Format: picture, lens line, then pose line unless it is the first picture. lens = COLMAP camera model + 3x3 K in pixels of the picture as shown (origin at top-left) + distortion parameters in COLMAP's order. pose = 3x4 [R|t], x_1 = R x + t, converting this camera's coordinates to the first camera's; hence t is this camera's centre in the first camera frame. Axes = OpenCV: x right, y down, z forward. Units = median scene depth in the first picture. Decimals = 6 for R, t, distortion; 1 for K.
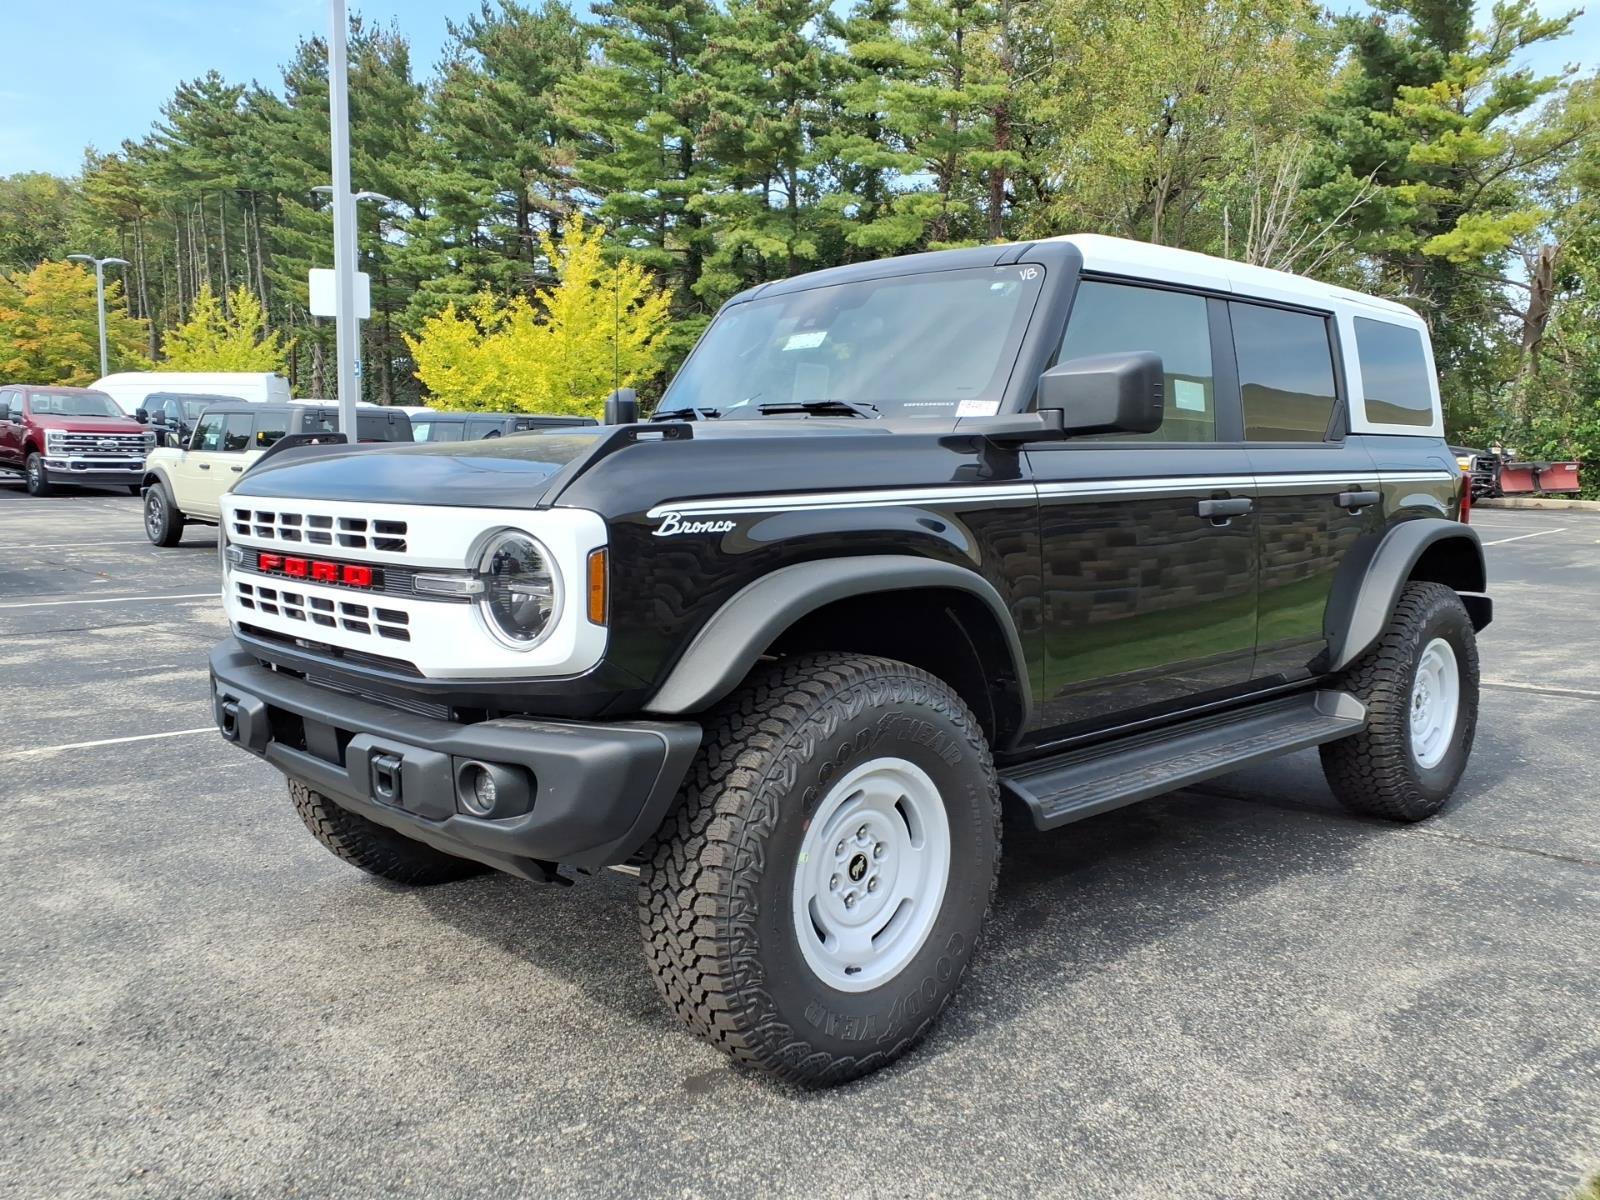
lens RADIAL K [[1295.3, 0, 800.0], [0, 1295.3, 600.0], [0, 0, 1]] dist [0.047585, -0.053780]
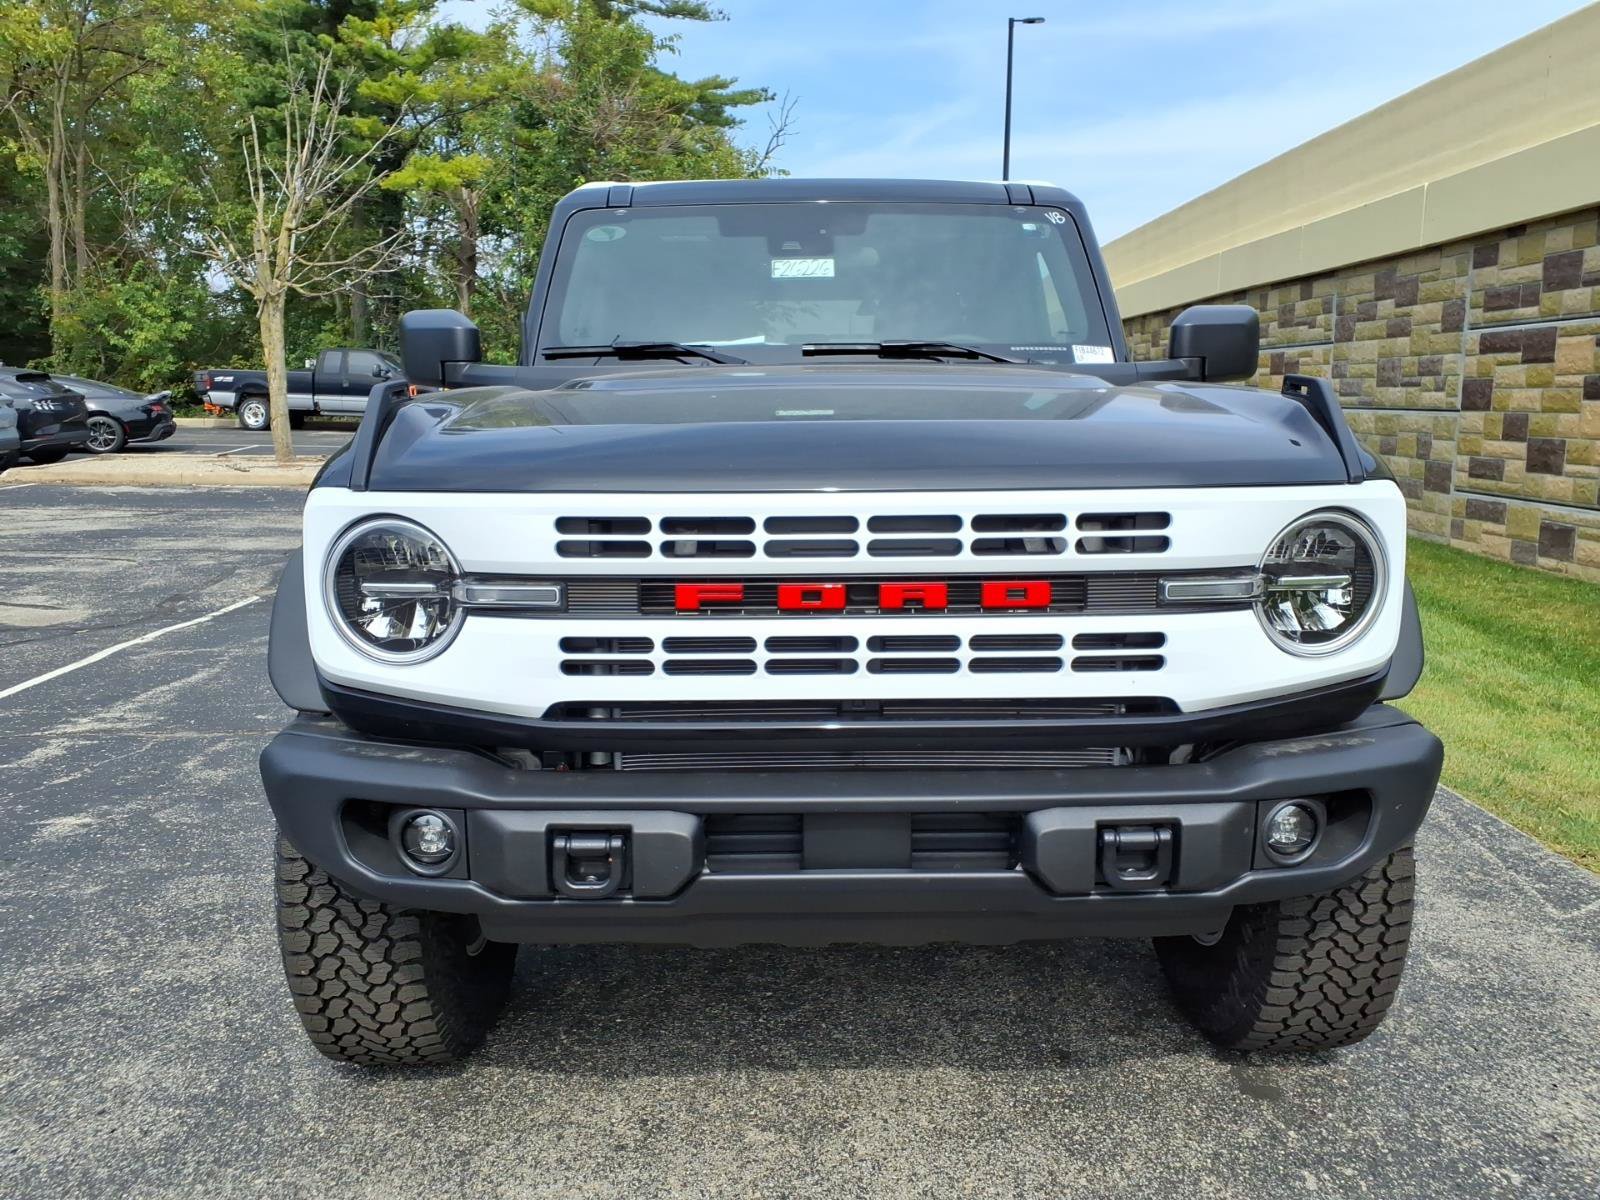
lens RADIAL K [[1284.3, 0, 787.7], [0, 1284.3, 605.9], [0, 0, 1]] dist [0.059684, -0.071837]
pose [[0.675353, -0.130214, 0.725908, -0.059482], [0.086379, 0.991481, 0.097489, -0.005827], [-0.732418, -0.003136, 0.680848, 0.039325]]
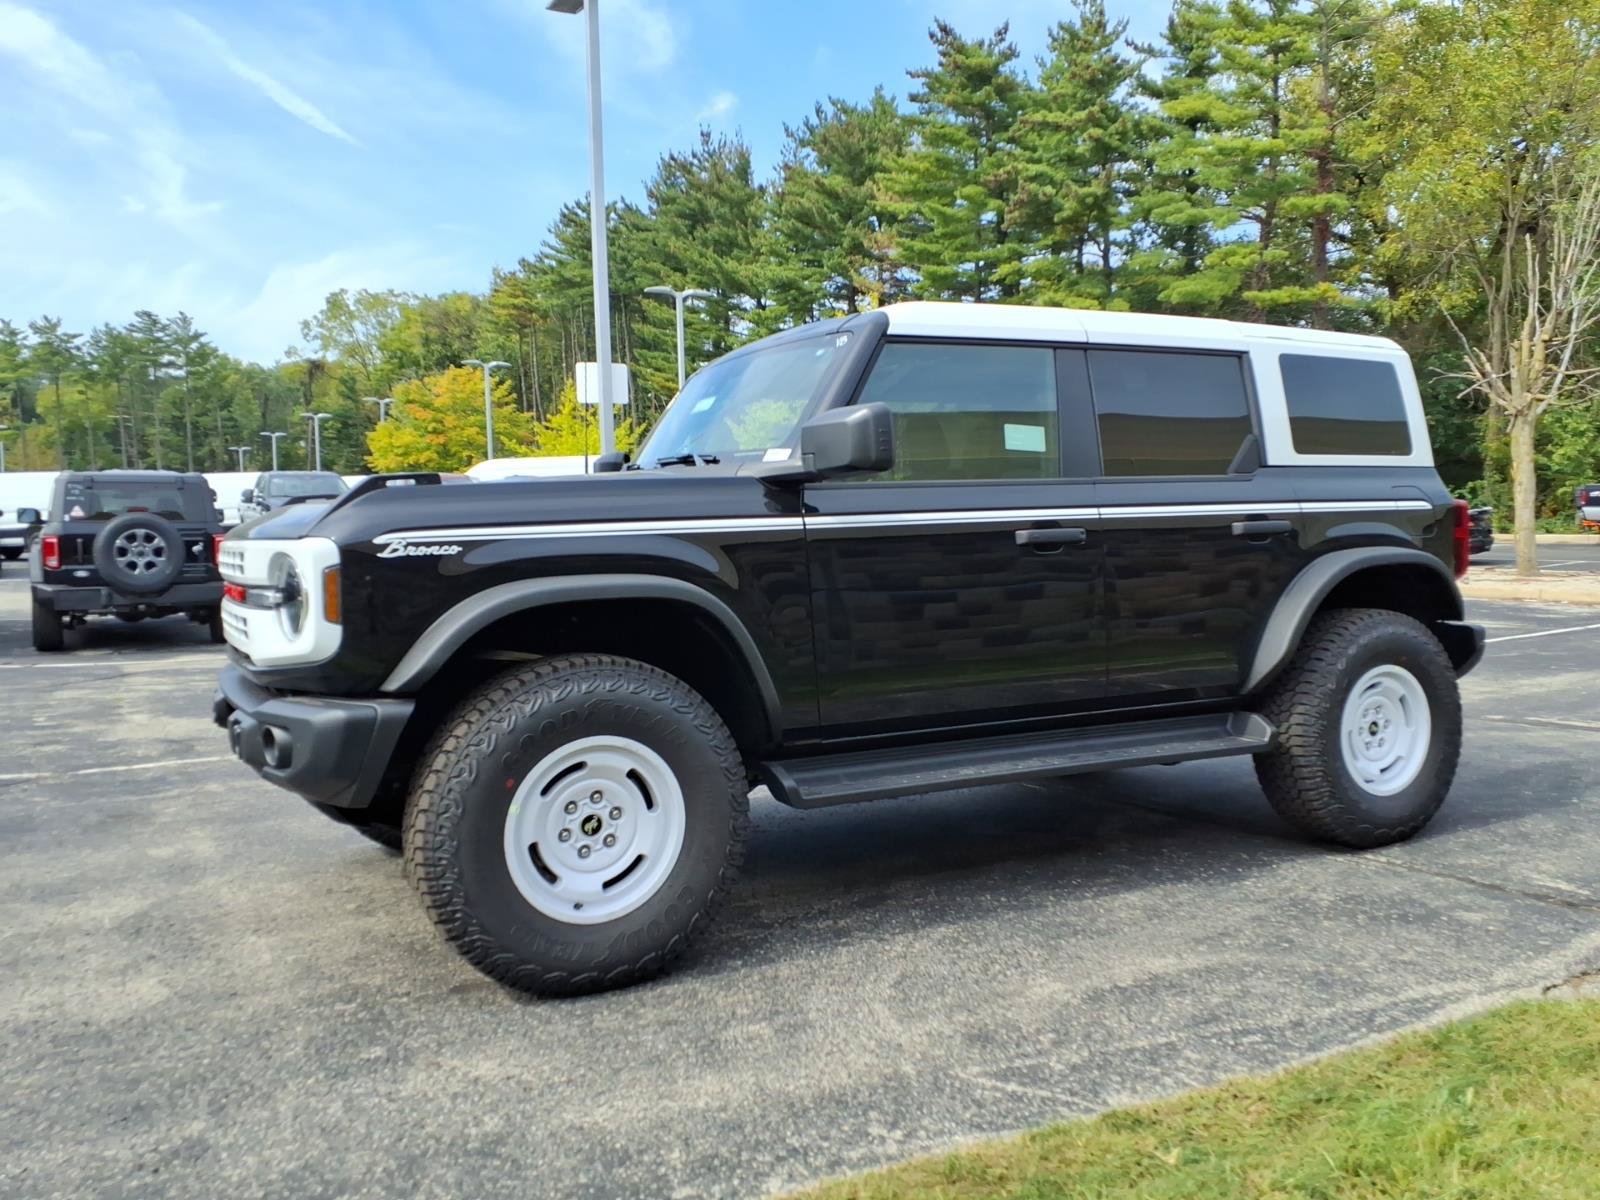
lens RADIAL K [[1278.0, 0, 809.0], [0, 1278.0, 605.4], [0, 0, 1]] dist [0.068152, -0.073312]
pose [[0.964386, -0.008607, -0.264358, 0.037224], [-0.003408, 0.998983, -0.044956, 0.003284], [0.264476, 0.044255, 0.963376, -0.008849]]
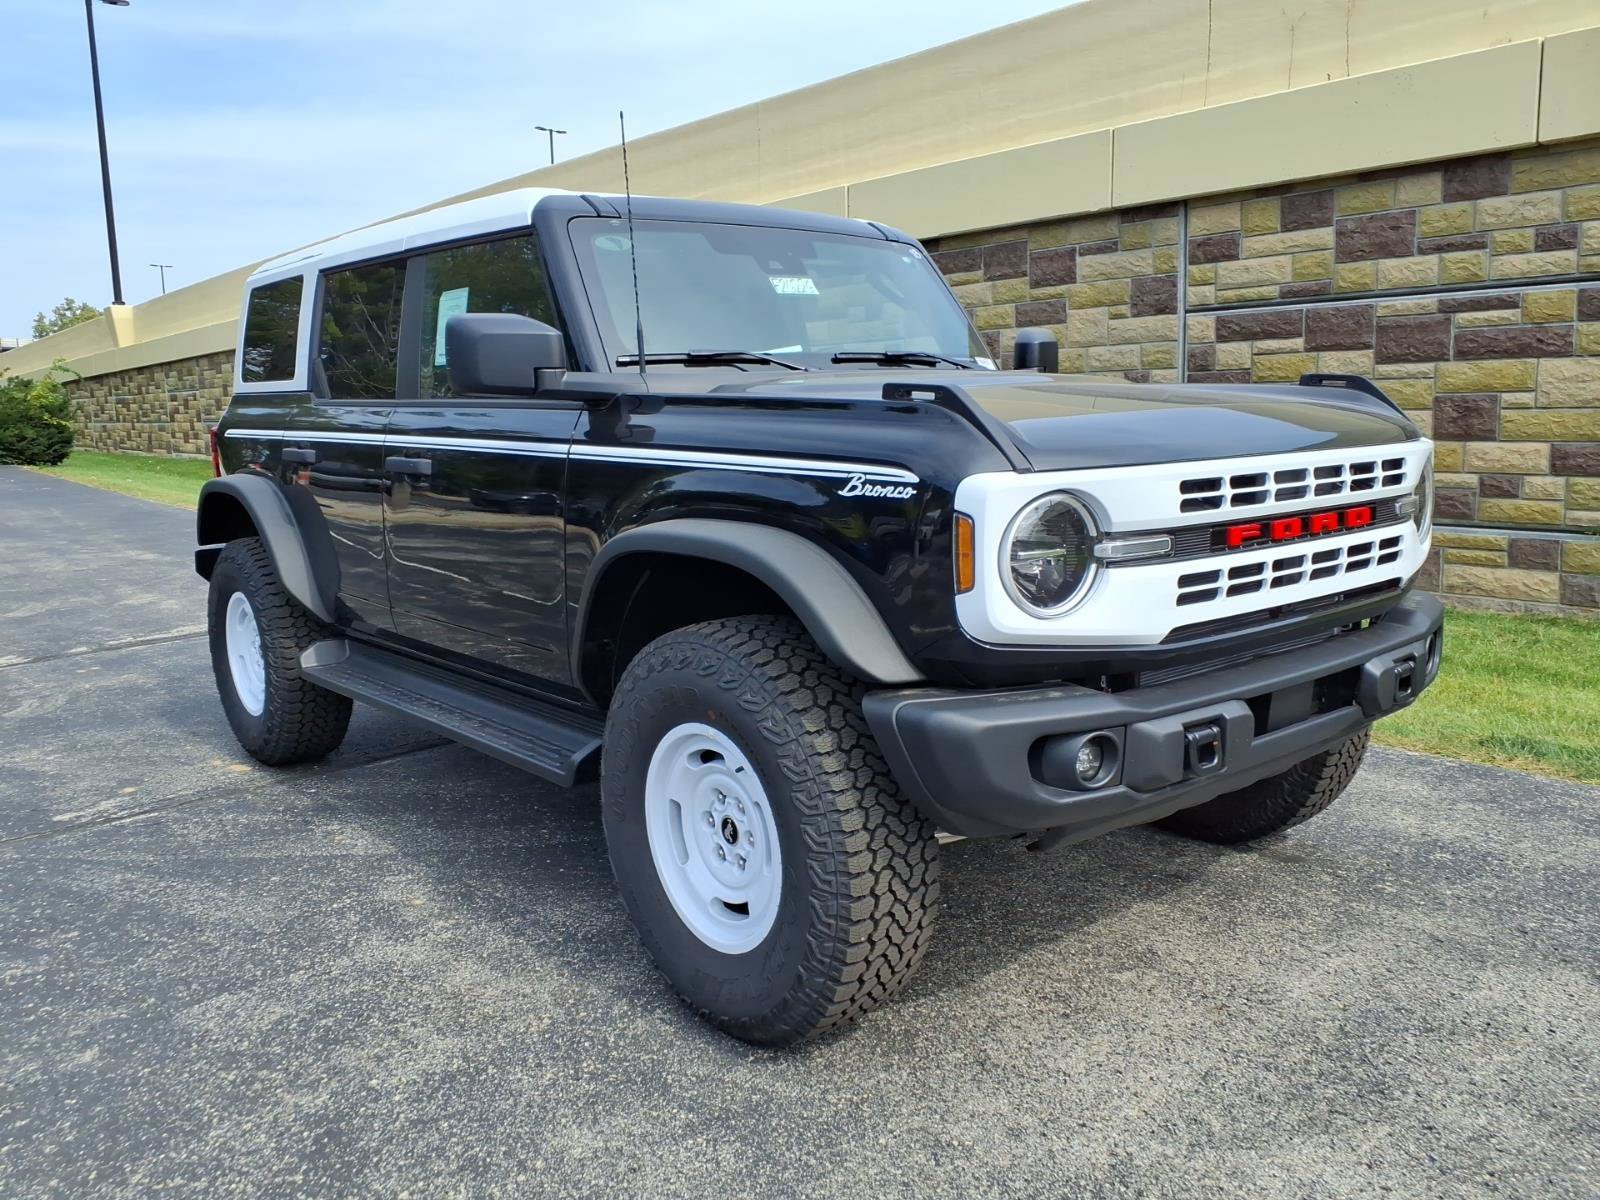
lens RADIAL K [[1295.3, 0, 800.0], [0, 1295.3, 600.0], [0, 0, 1]] dist [0.047585, -0.053780]
pose [[0.058529, -0.161785, 0.985089, -0.090287], [0.130222, 0.979586, 0.153144, -0.011014], [-0.989756, 0.119316, 0.078402, 0.087548]]
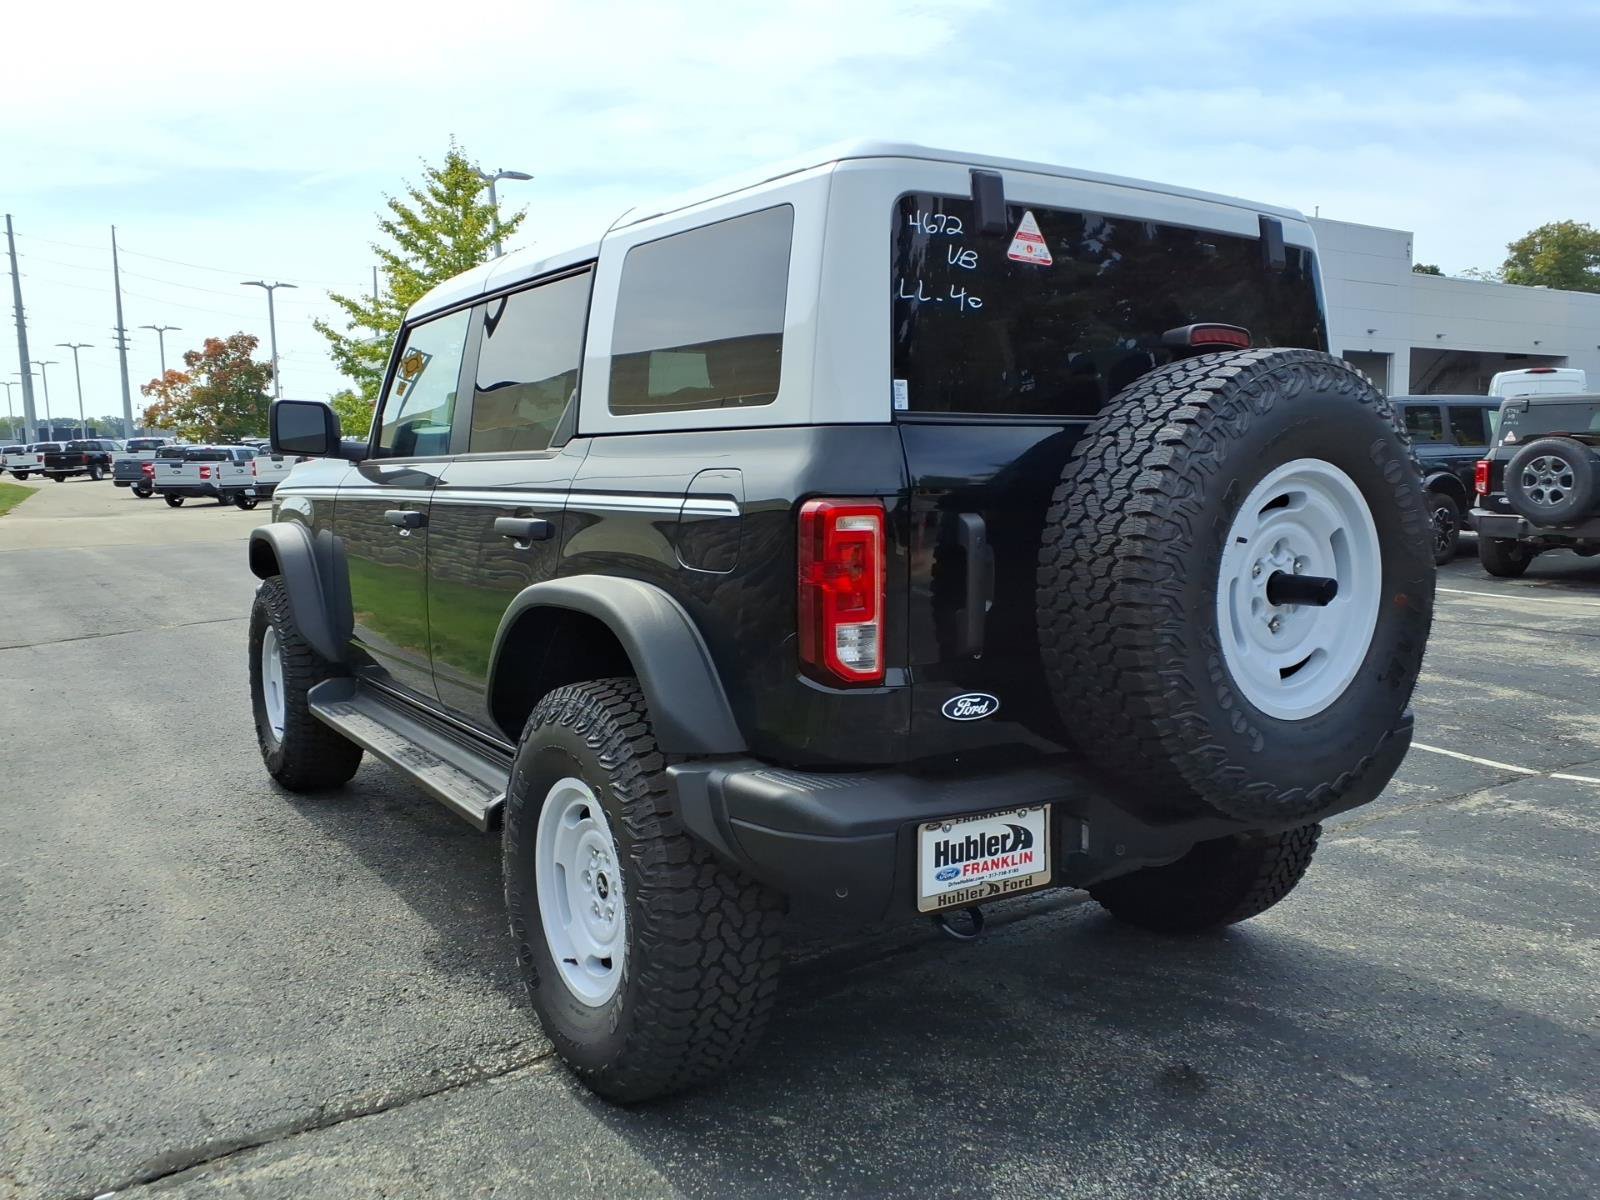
lens RADIAL K [[1278.0, 0, 809.0], [0, 1278.0, 605.4], [0, 0, 1]] dist [0.068152, -0.073312]
pose [[-0.185801, 0.106125, -0.976839, 0.114636], [-0.100379, 0.986899, 0.126311, -0.014654], [0.977447, 0.121523, -0.172714, 0.134279]]
